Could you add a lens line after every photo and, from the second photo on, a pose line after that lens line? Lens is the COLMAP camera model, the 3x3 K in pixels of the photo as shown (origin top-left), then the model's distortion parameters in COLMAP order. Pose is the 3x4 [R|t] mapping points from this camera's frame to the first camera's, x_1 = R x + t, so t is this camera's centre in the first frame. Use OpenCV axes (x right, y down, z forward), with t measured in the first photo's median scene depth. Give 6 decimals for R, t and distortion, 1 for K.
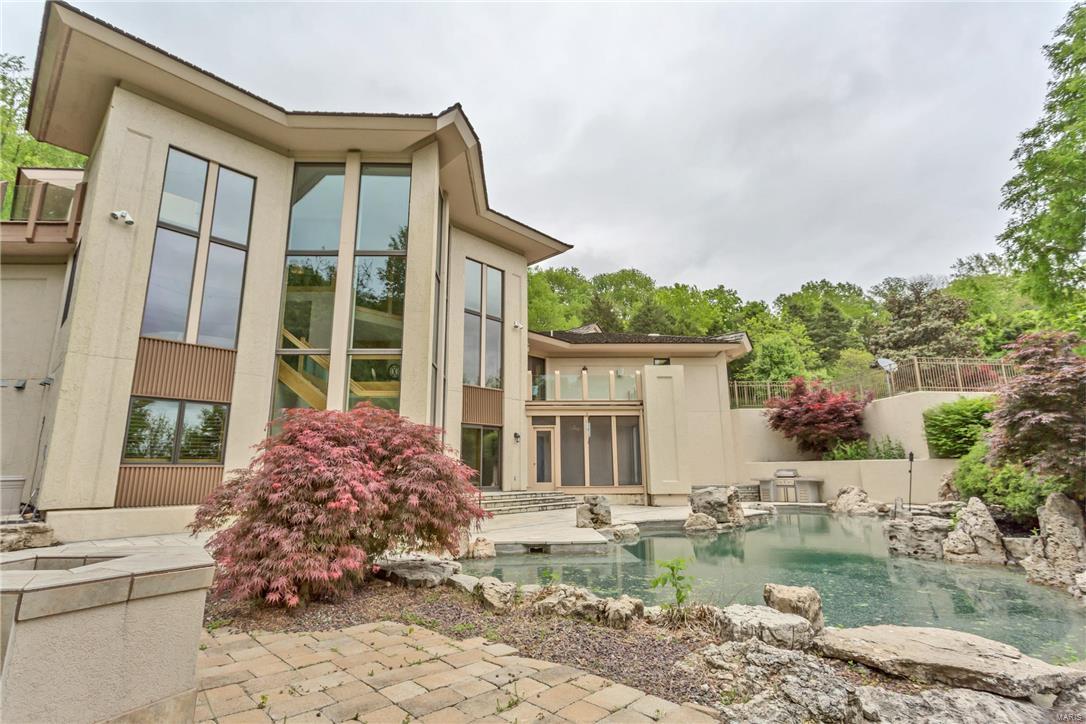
lens RADIAL K [[529.7, 0, 531.5], [0, 529.7, 365.9], [0, 0, 1]] dist [0.001110, 0.001588]
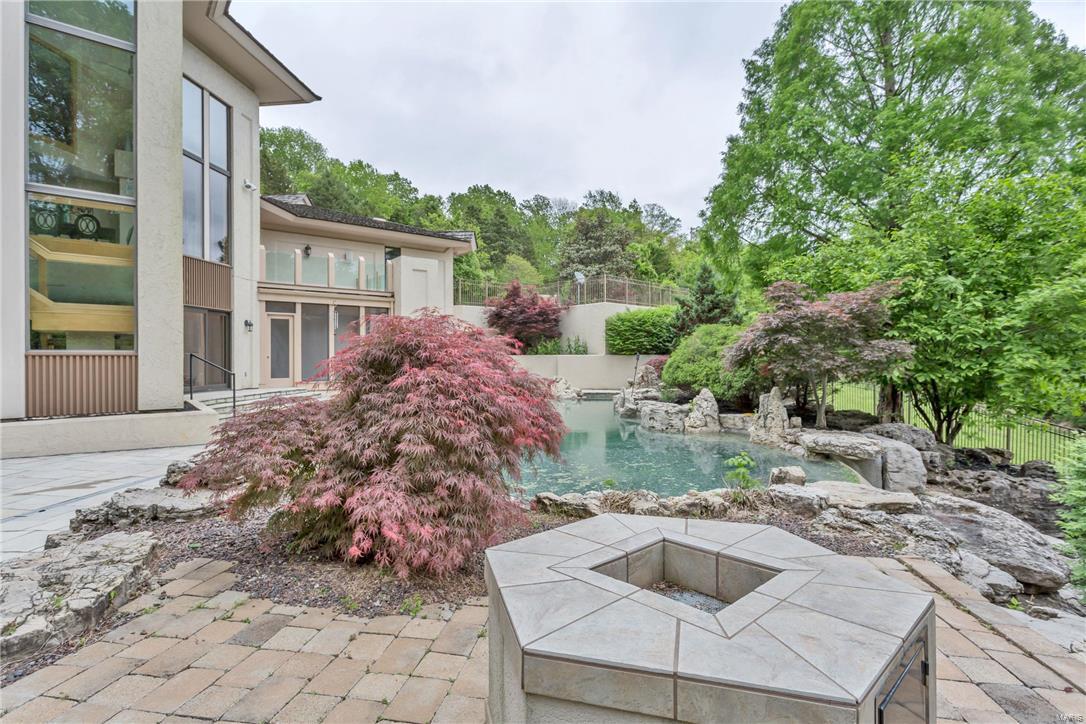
lens RADIAL K [[536.9, 0, 543.0], [0, 536.9, 362.0], [0, 0, 1]] dist [-0.001956, 0.000317]
pose [[0.791310, -0.001528, 0.611413, -0.171665], [-0.122589, 0.979294, 0.161105, -0.000605], [-0.599000, -0.202436, 0.774738, 0.068139]]
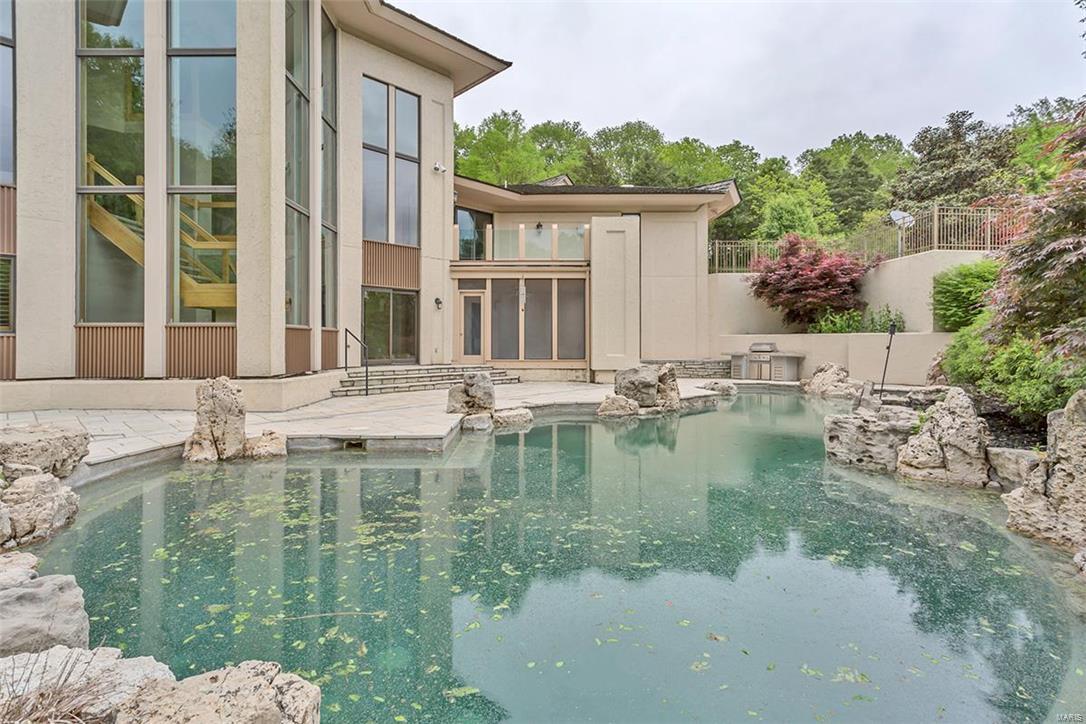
lens RADIAL K [[537.6, 0, 516.0], [0, 537.6, 348.1], [0, 0, 1]] dist [0.003266, 0.000624]
pose [[0.998979, 0.009640, -0.044144, 0.134470], [-0.000337, 0.978541, 0.206050, 0.025898], [0.045183, -0.205825, 0.977545, 0.139787]]
